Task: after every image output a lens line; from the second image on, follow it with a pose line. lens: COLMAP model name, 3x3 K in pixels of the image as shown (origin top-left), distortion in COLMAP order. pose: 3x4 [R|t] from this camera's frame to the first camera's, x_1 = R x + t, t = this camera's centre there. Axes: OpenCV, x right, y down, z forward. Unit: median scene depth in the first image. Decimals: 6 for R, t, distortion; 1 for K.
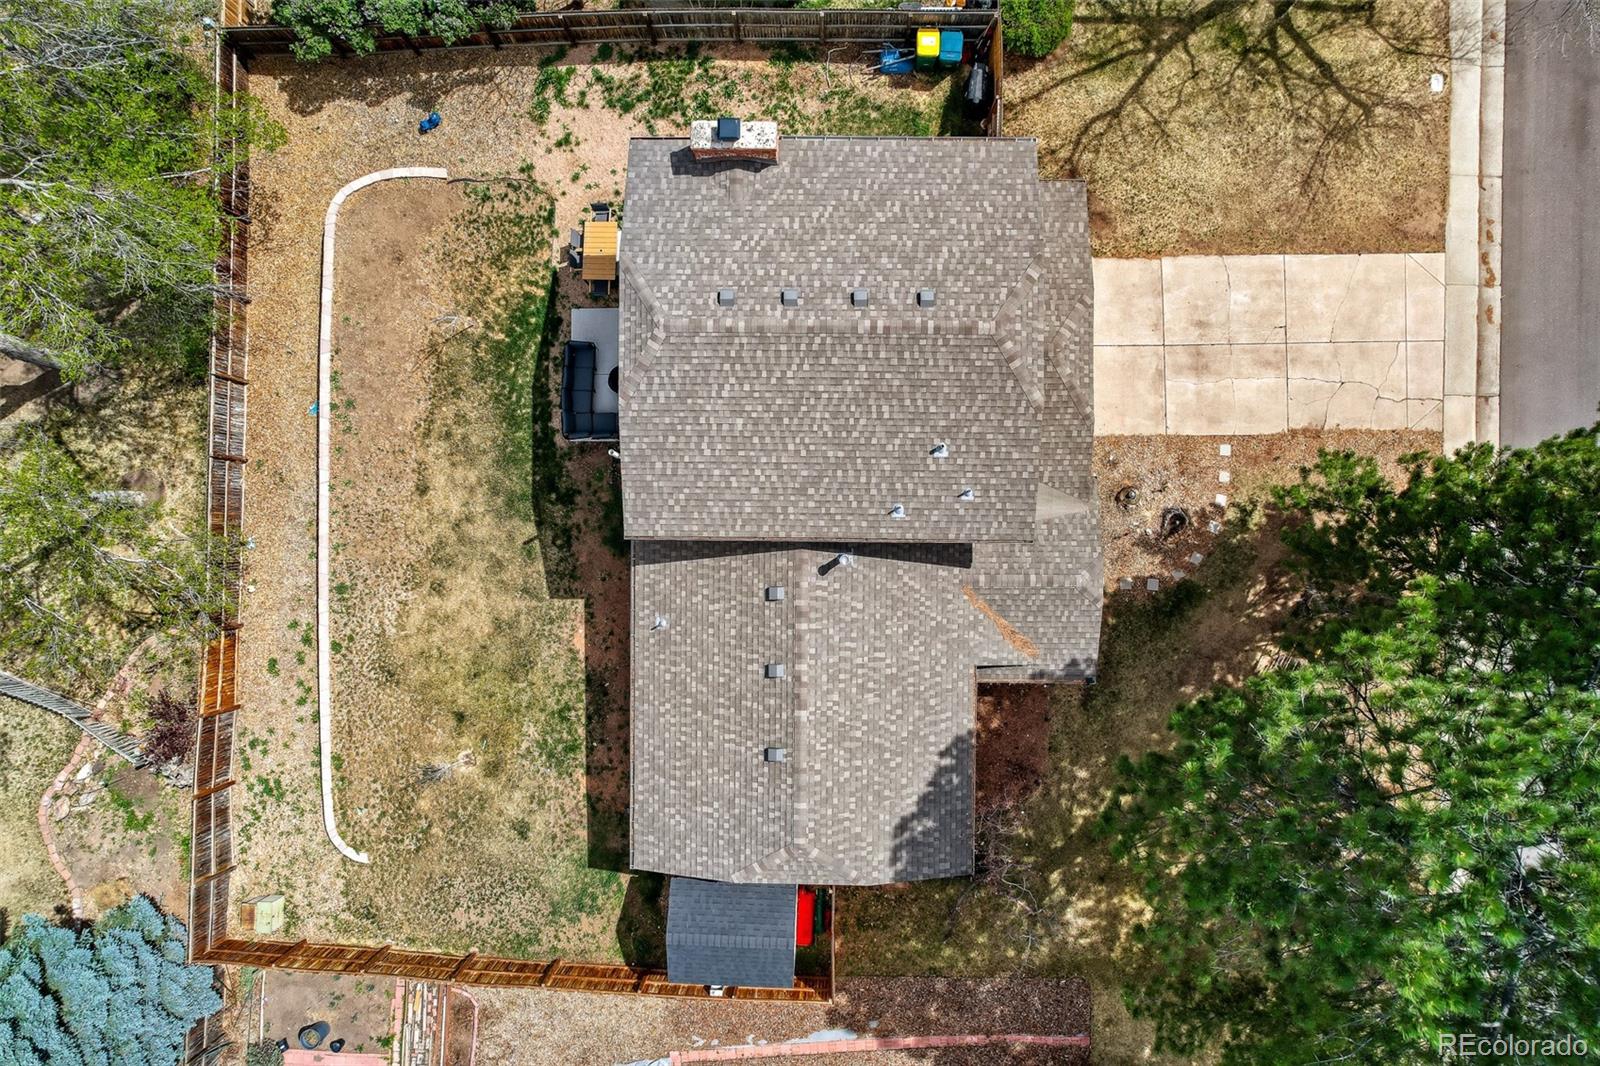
lens RADIAL K [[1067.6, 0, 800.0], [0, 1067.6, 533.0], [0, 0, 1]] dist [-0.026908, 0.000766]
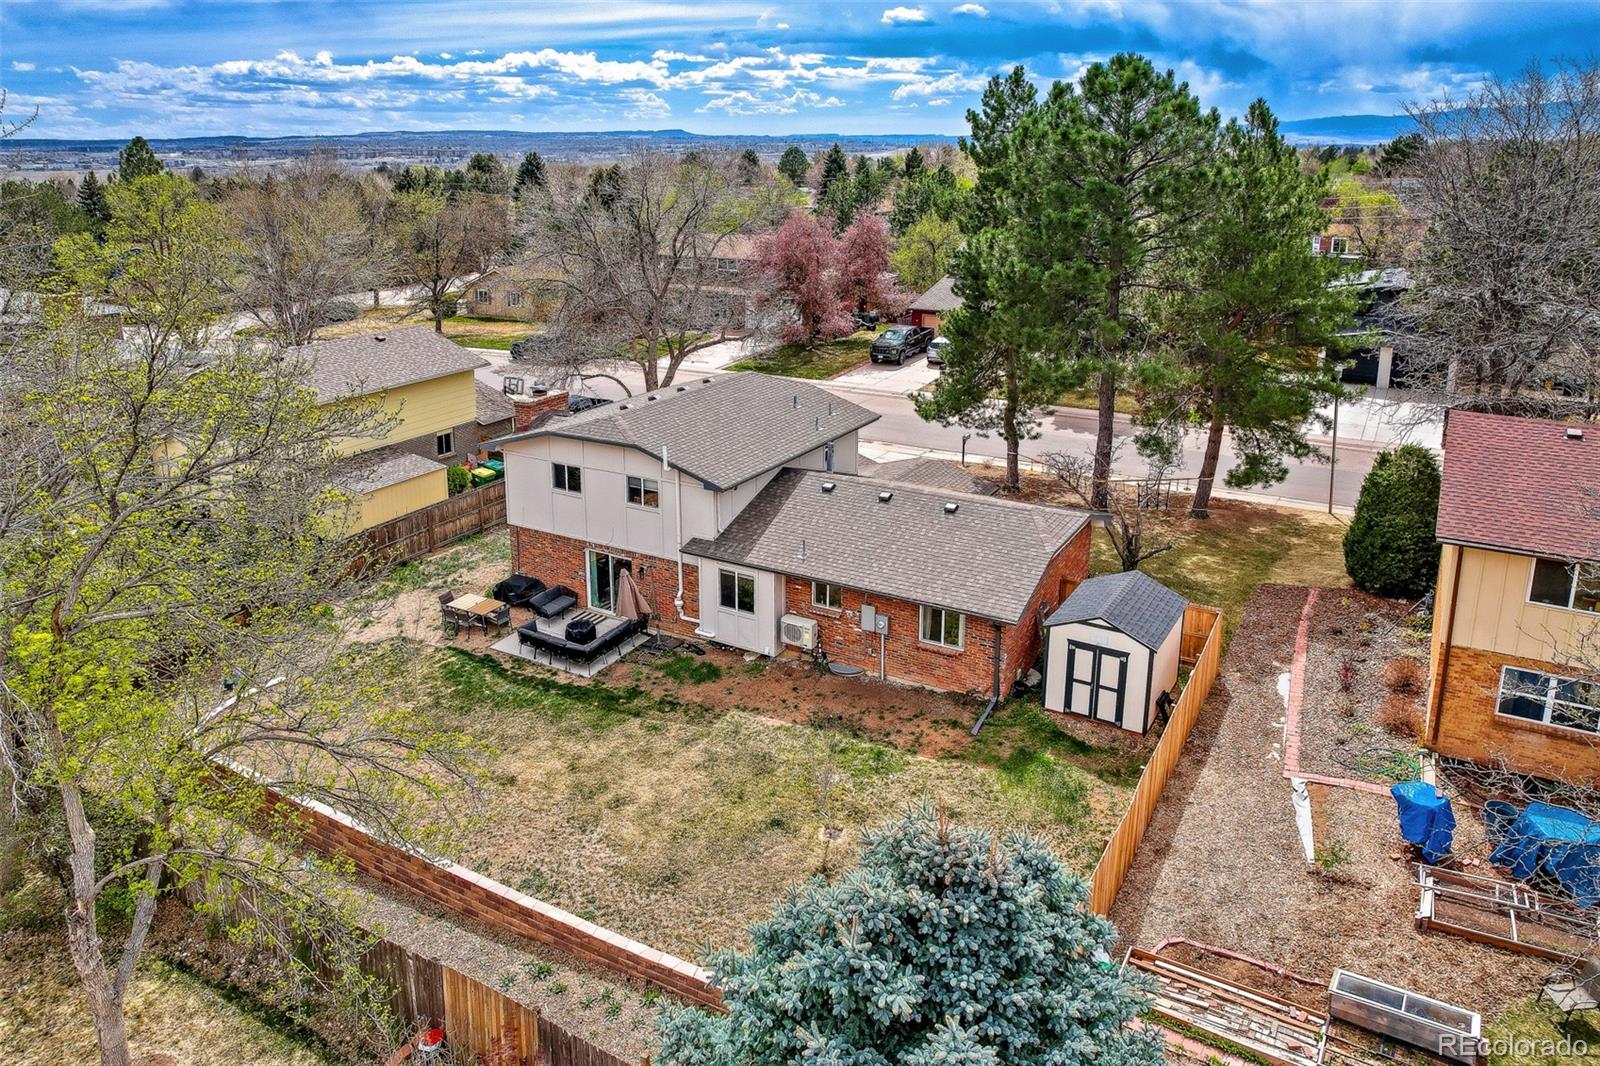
lens RADIAL K [[1067.6, 0, 800.0], [0, 1067.6, 533.0], [0, 0, 1]] dist [-0.026908, 0.000766]
pose [[0.498209, -0.263792, 0.825955, -0.870593], [0.866943, 0.167027, -0.469587, 0.502059], [-0.014083, 0.950008, 0.311907, 0.573750]]
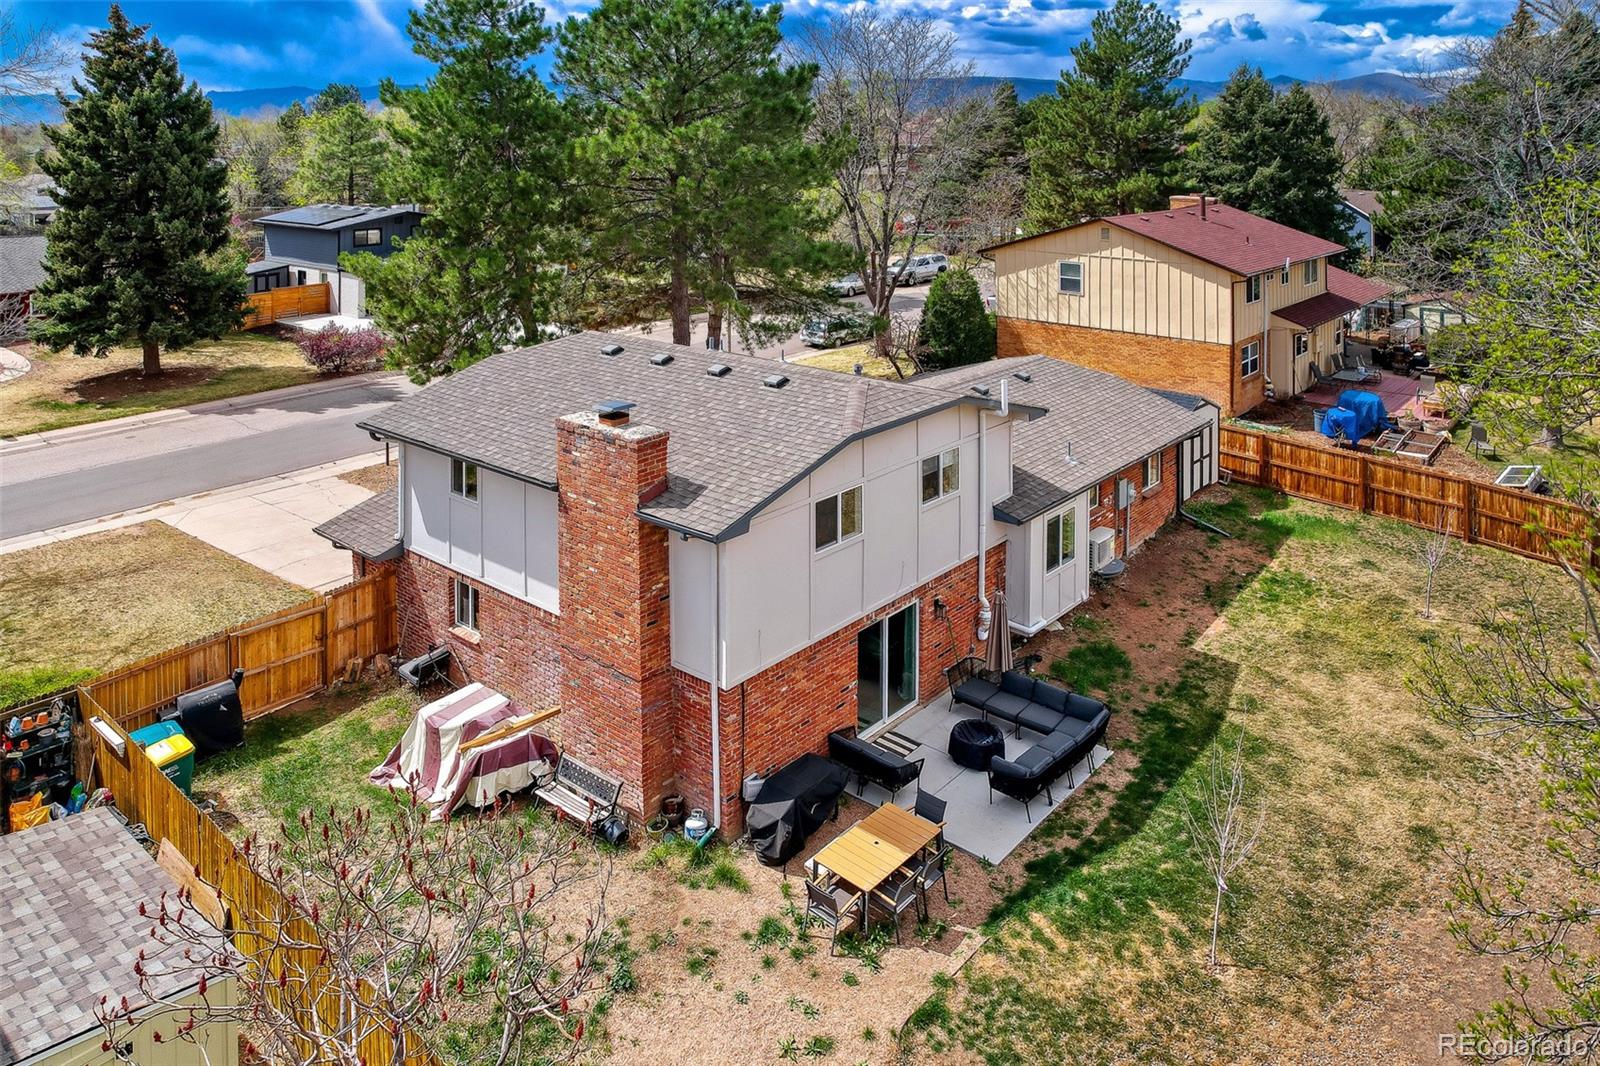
lens RADIAL K [[1067.6, 0, 800.0], [0, 1067.6, 533.0], [0, 0, 1]] dist [-0.026908, 0.000766]
pose [[-0.772483, -0.180964, 0.608705, -0.410942], [0.634272, -0.266873, 0.725588, -0.574842], [0.031142, 0.946589, 0.320935, 0.694714]]
